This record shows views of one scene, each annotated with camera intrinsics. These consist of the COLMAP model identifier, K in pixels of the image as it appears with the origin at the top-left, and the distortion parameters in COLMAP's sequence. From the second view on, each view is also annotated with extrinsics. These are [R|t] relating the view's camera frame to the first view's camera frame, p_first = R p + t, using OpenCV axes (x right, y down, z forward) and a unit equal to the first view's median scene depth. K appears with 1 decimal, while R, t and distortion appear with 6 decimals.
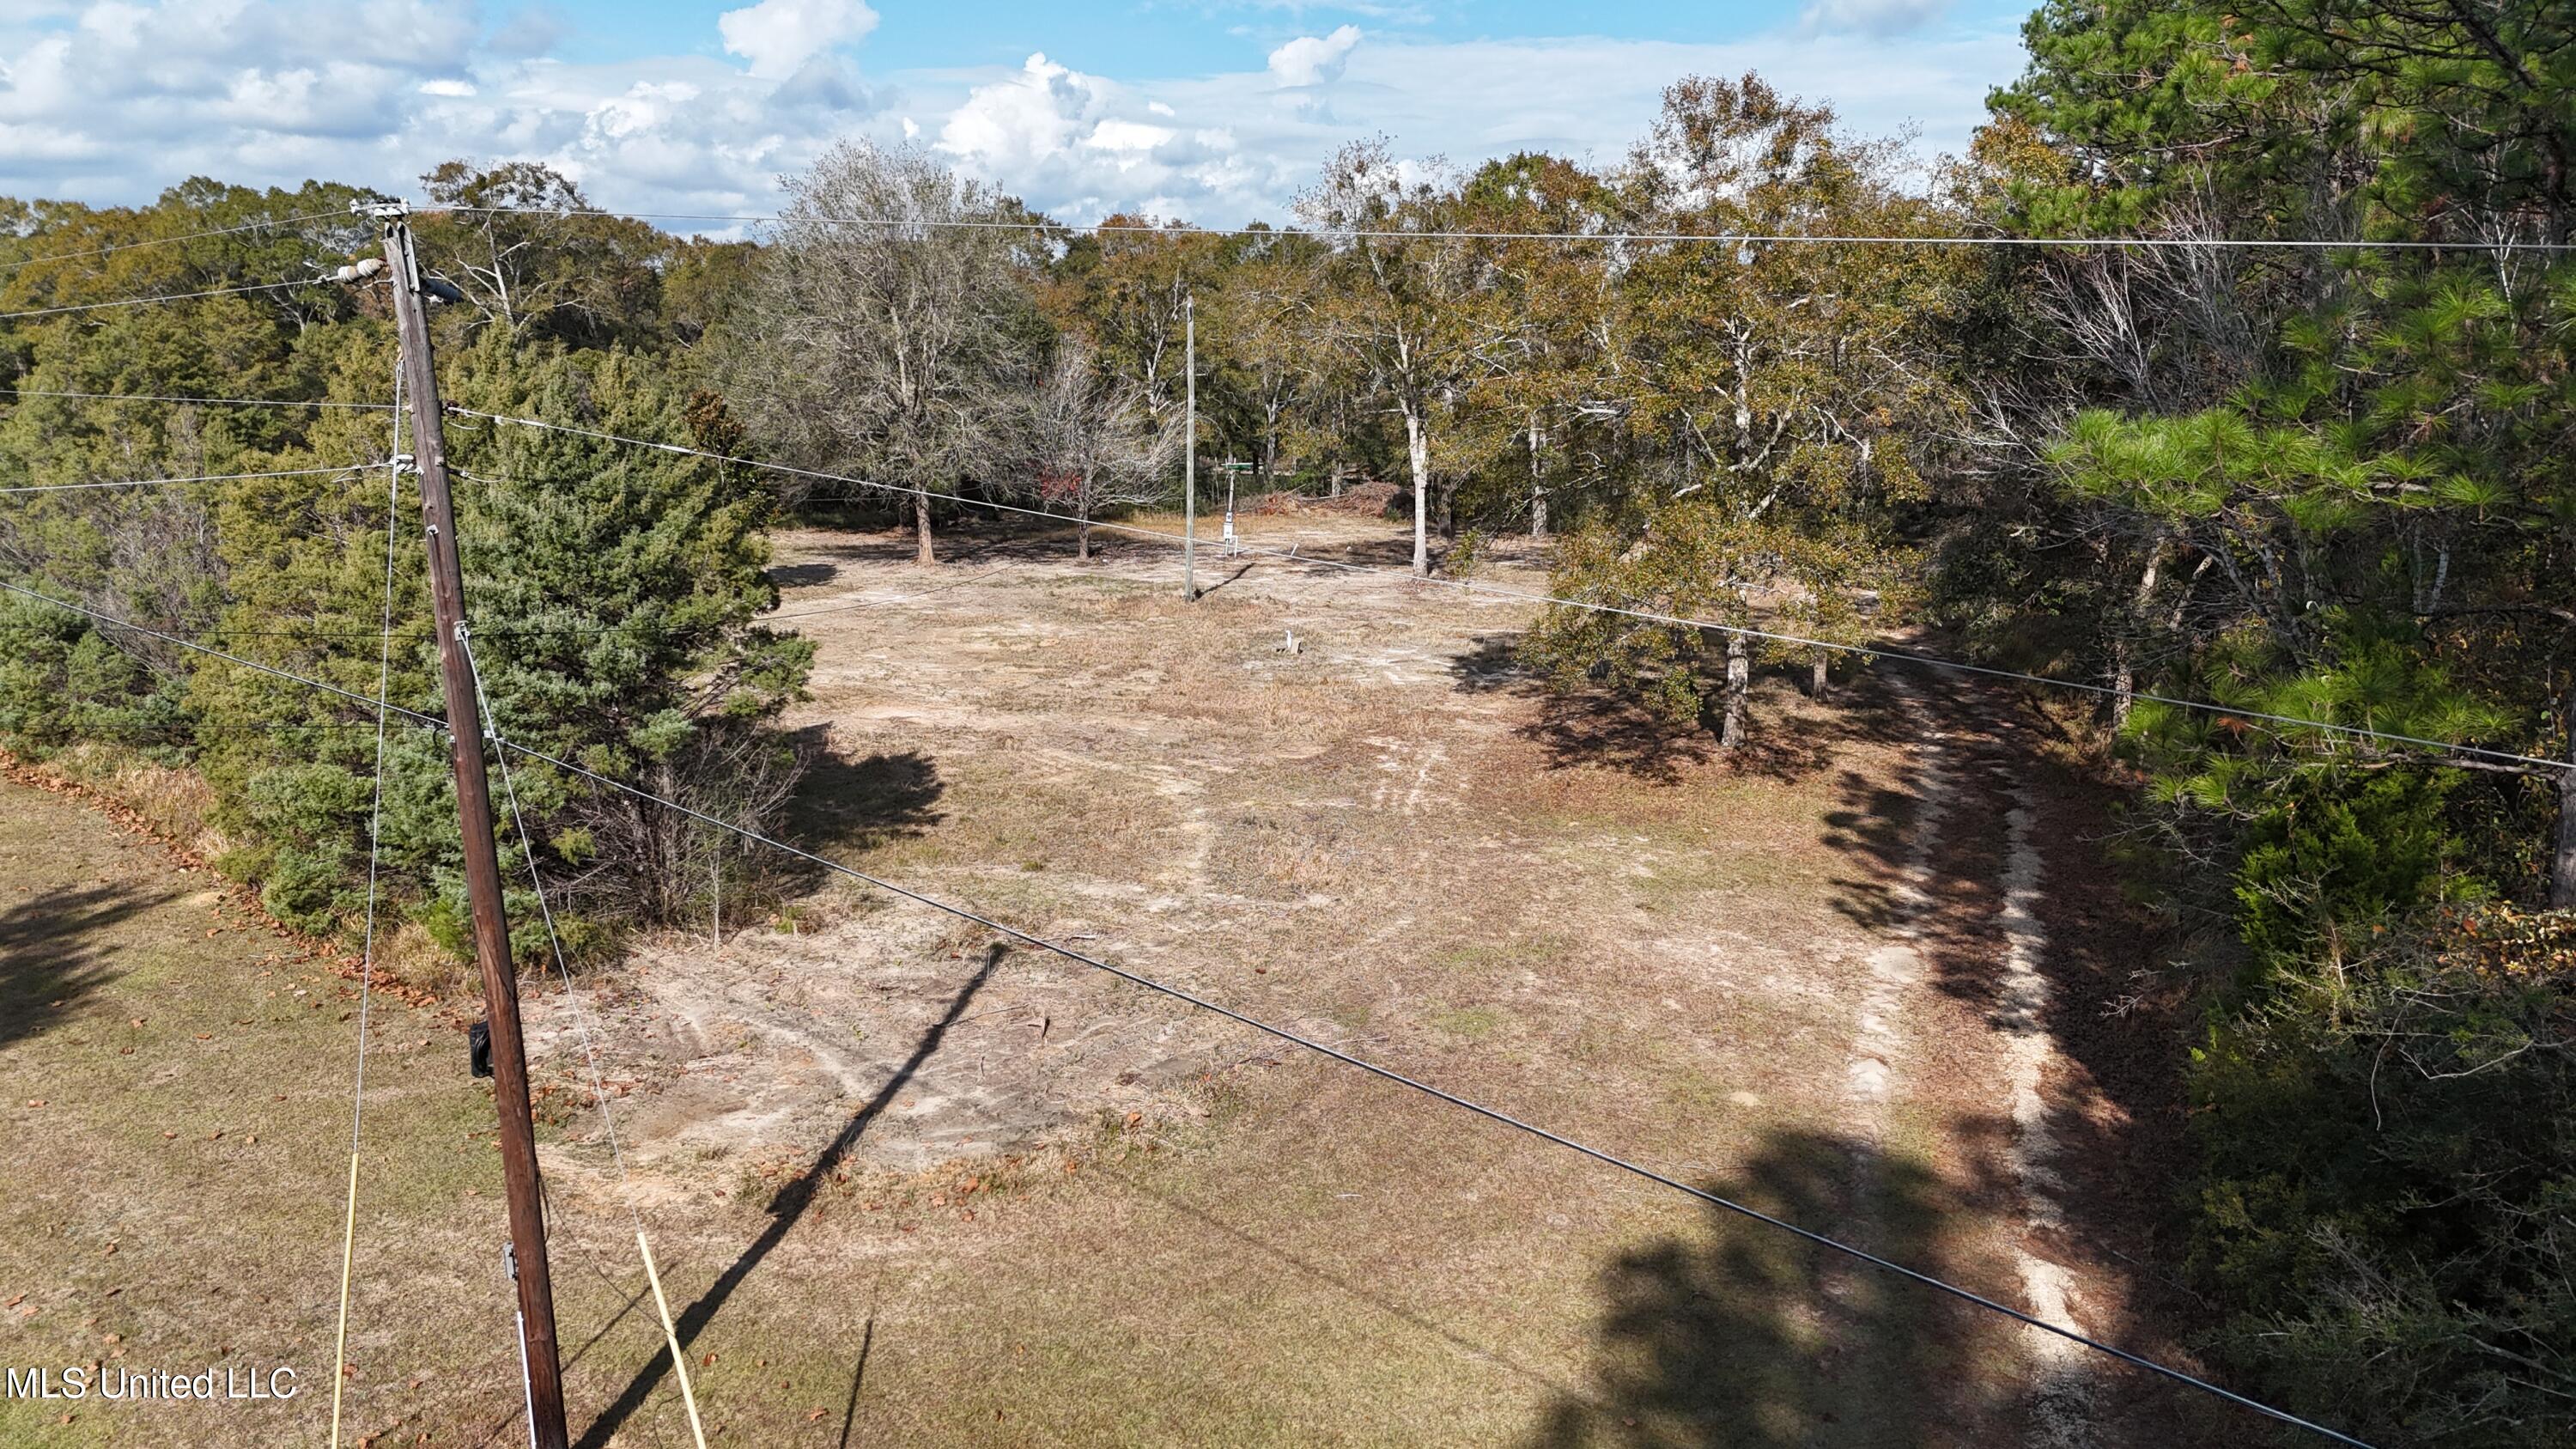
lens RADIAL K [[1871.7, 0, 1279.1], [0, 1871.7, 715.7], [0, 0, 1]] dist [0.106095, -0.118802]
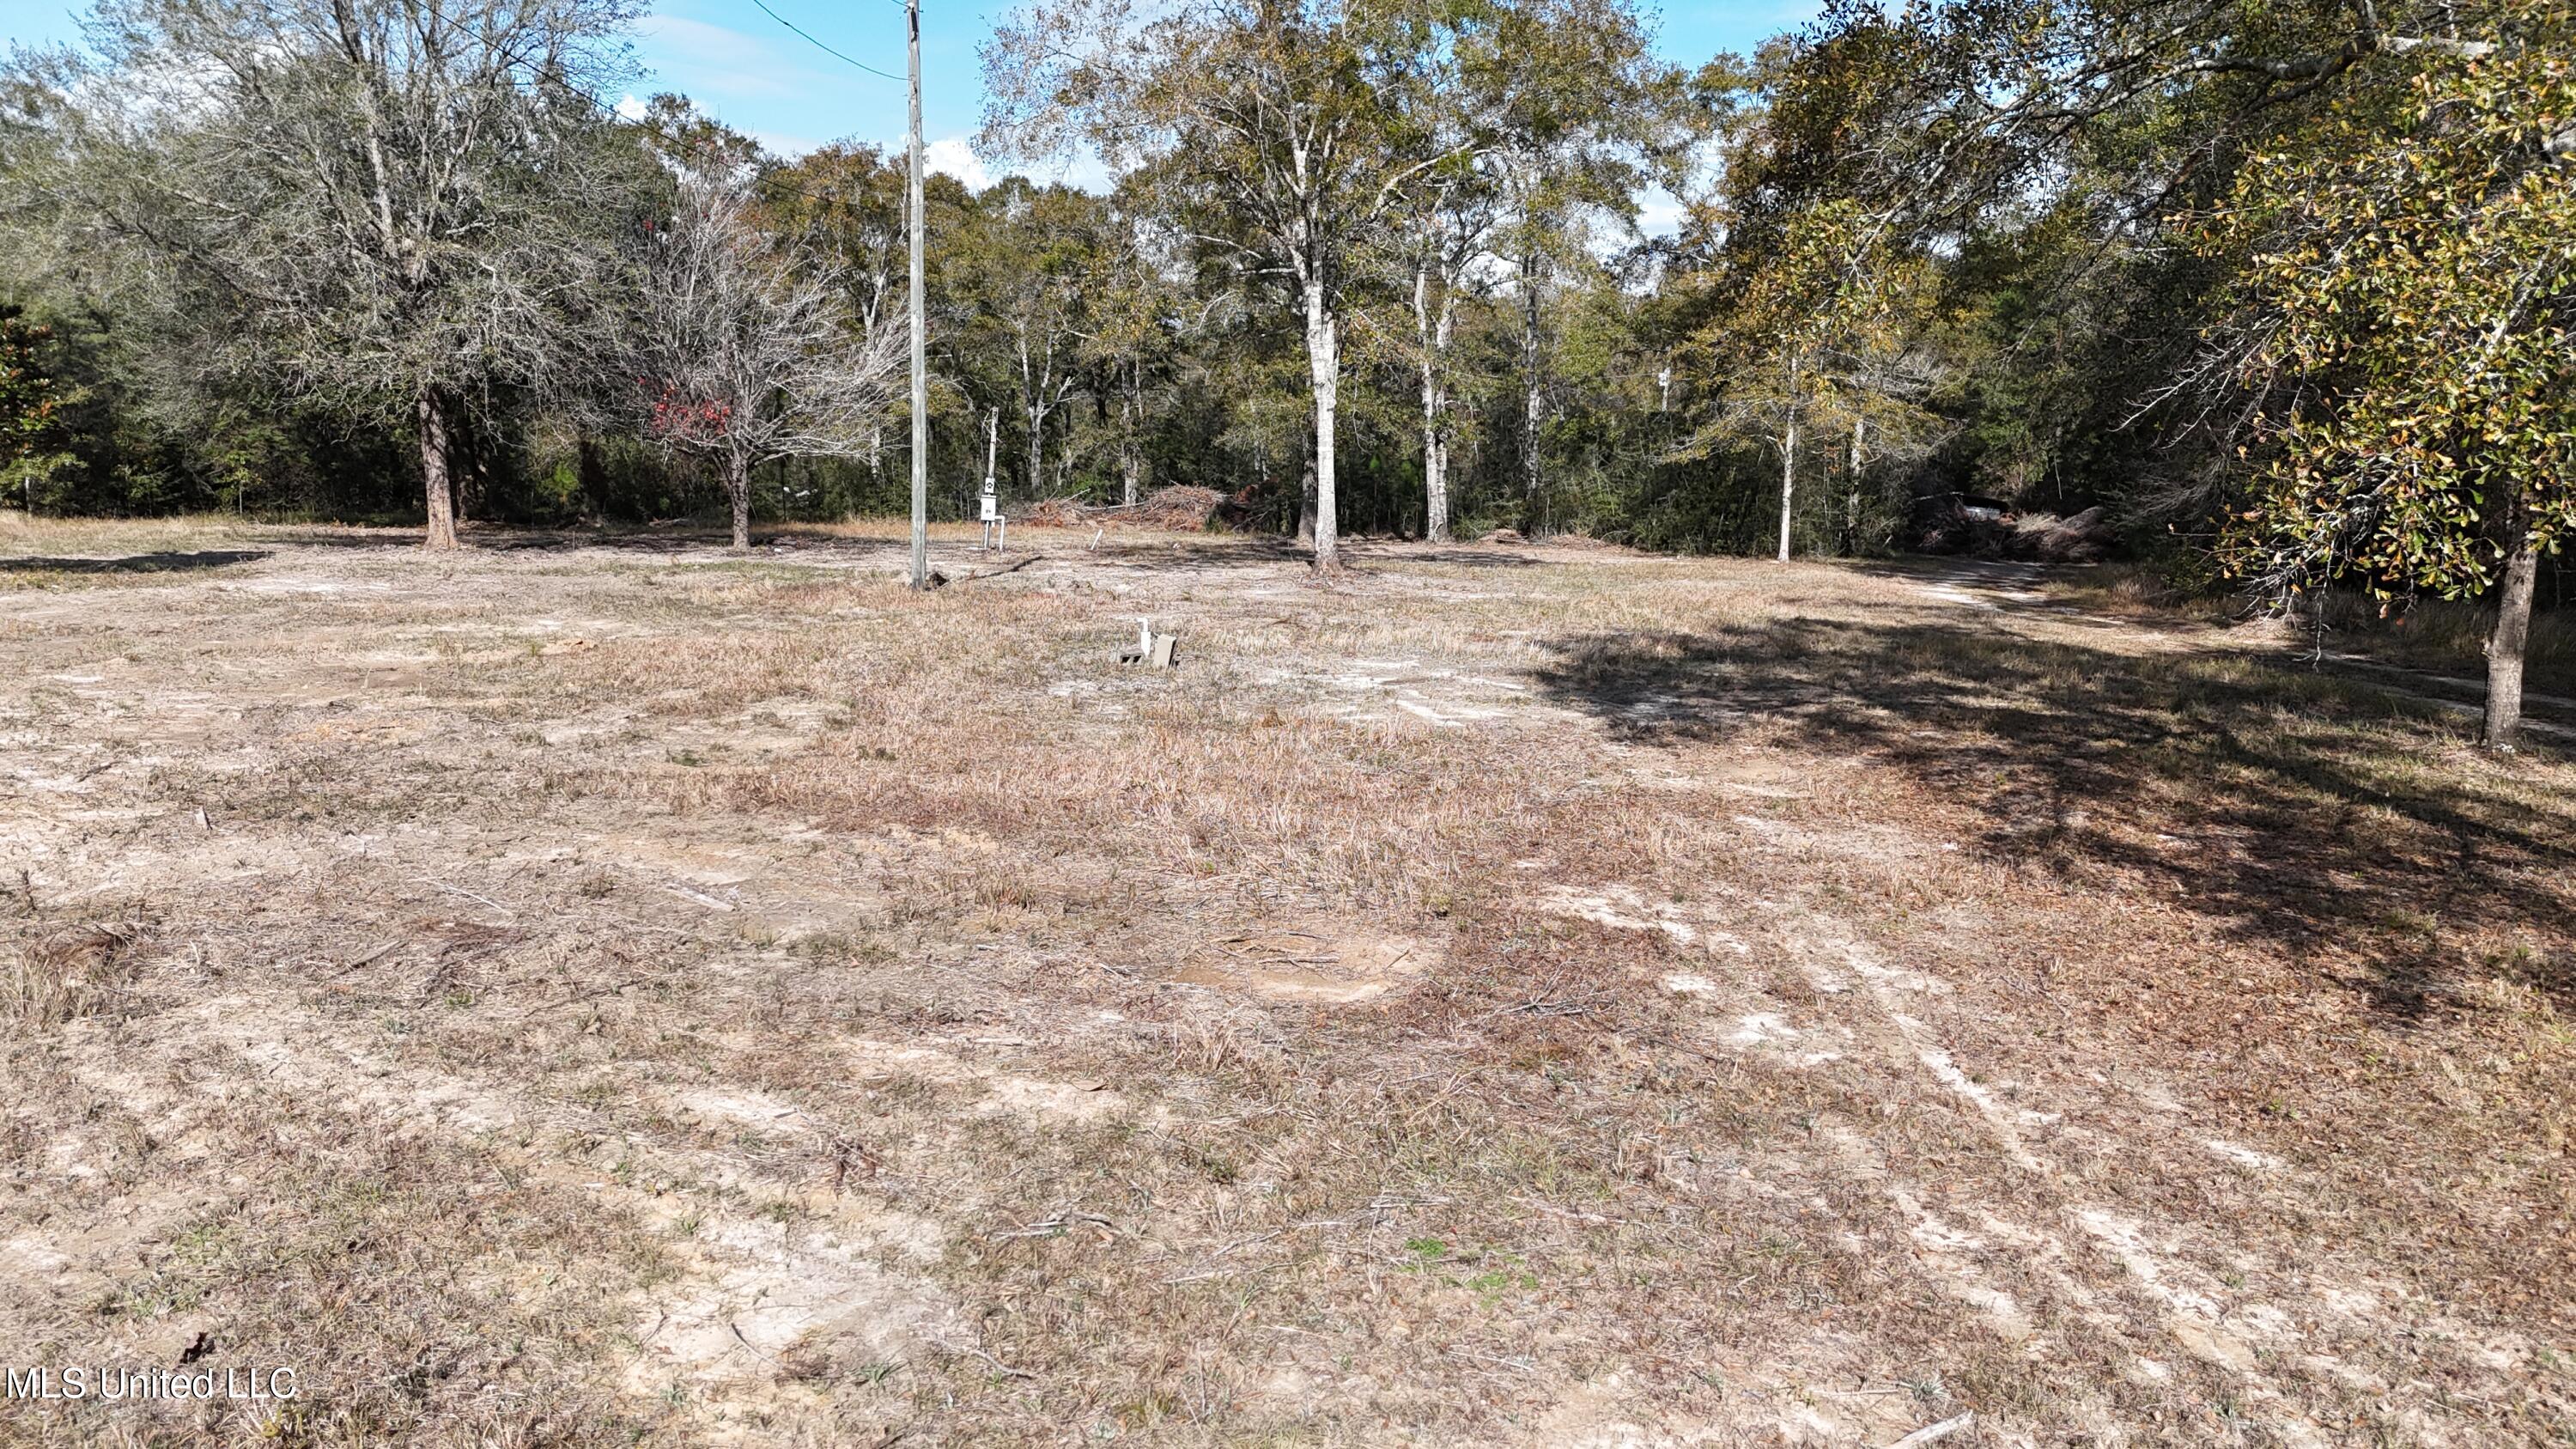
lens RADIAL K [[1871.7, 0, 1279.1], [0, 1871.7, 715.7], [0, 0, 1]] dist [0.106095, -0.118802]
pose [[0.991133, -0.011810, 0.132347, -0.018011], [0.017754, 0.998882, -0.043821, -0.001947], [-0.131682, 0.045783, 0.990234, 0.454081]]
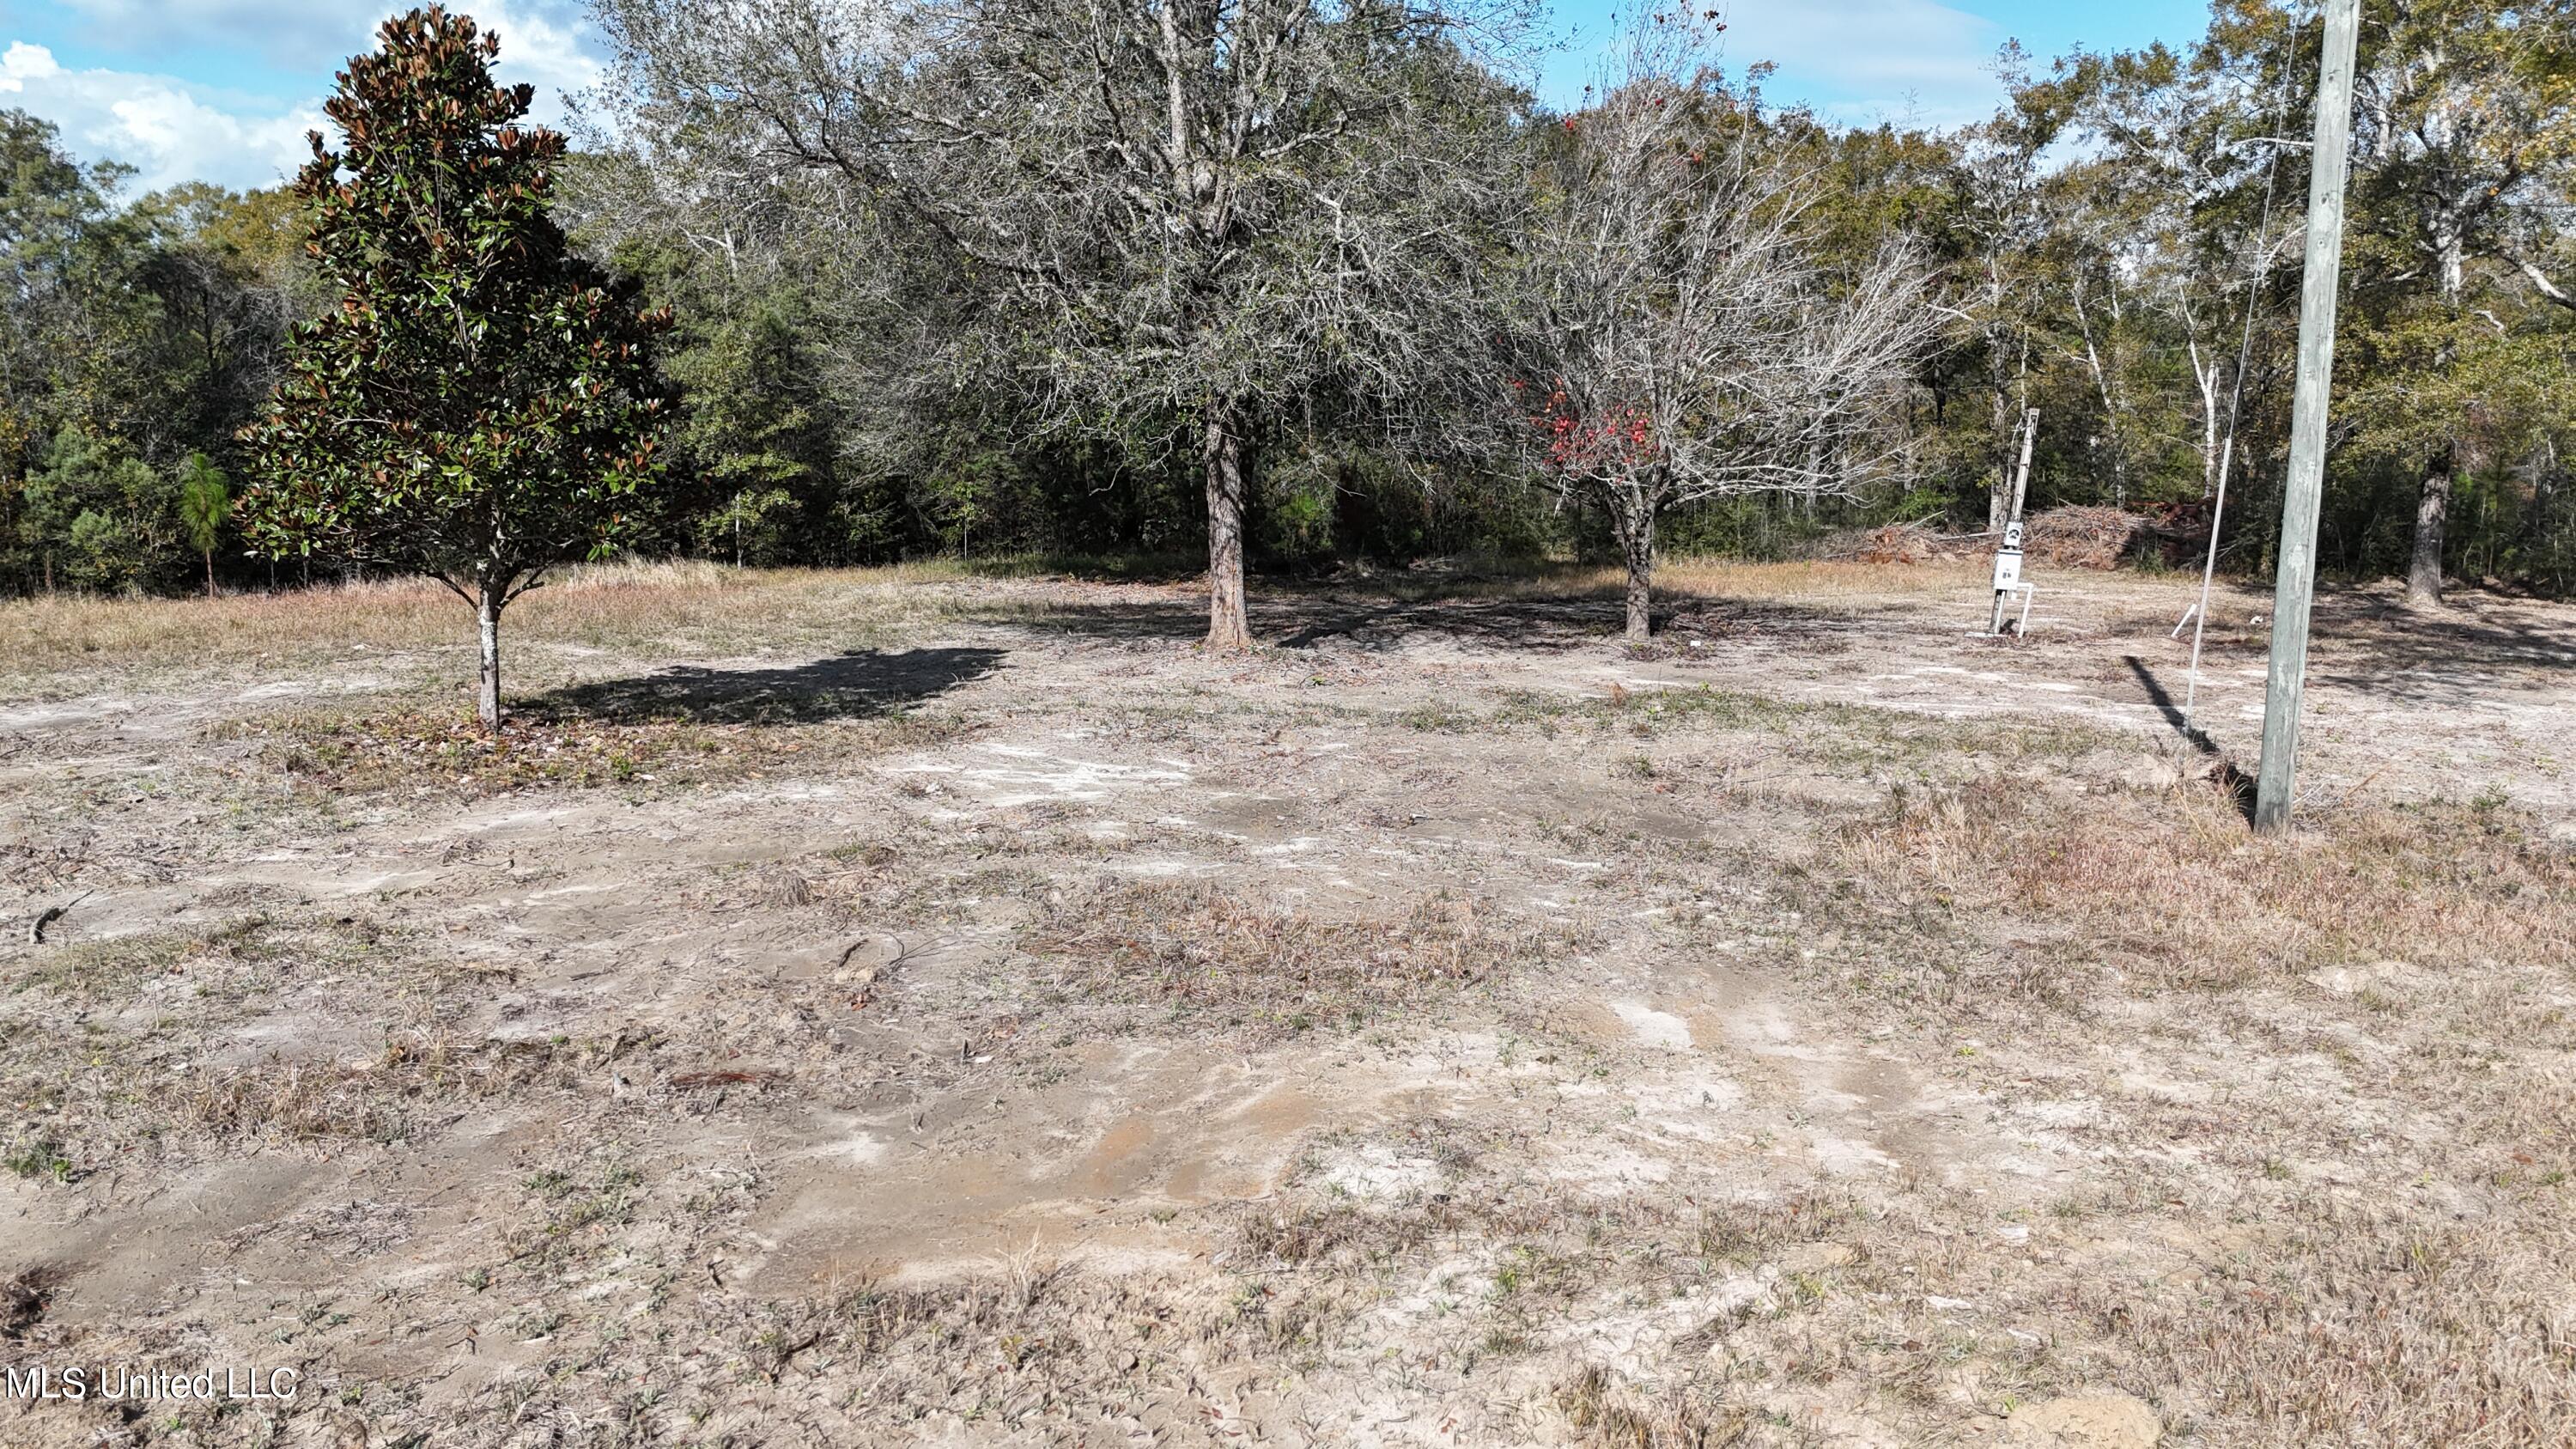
lens RADIAL K [[1871.7, 0, 1279.1], [0, 1871.7, 715.7], [0, 0, 1]] dist [0.106095, -0.118802]
pose [[0.980083, 0.025777, -0.196907, -0.117475], [-0.034431, 0.998580, -0.040652, -0.059056], [0.195580, 0.046622, 0.979579, 0.717236]]
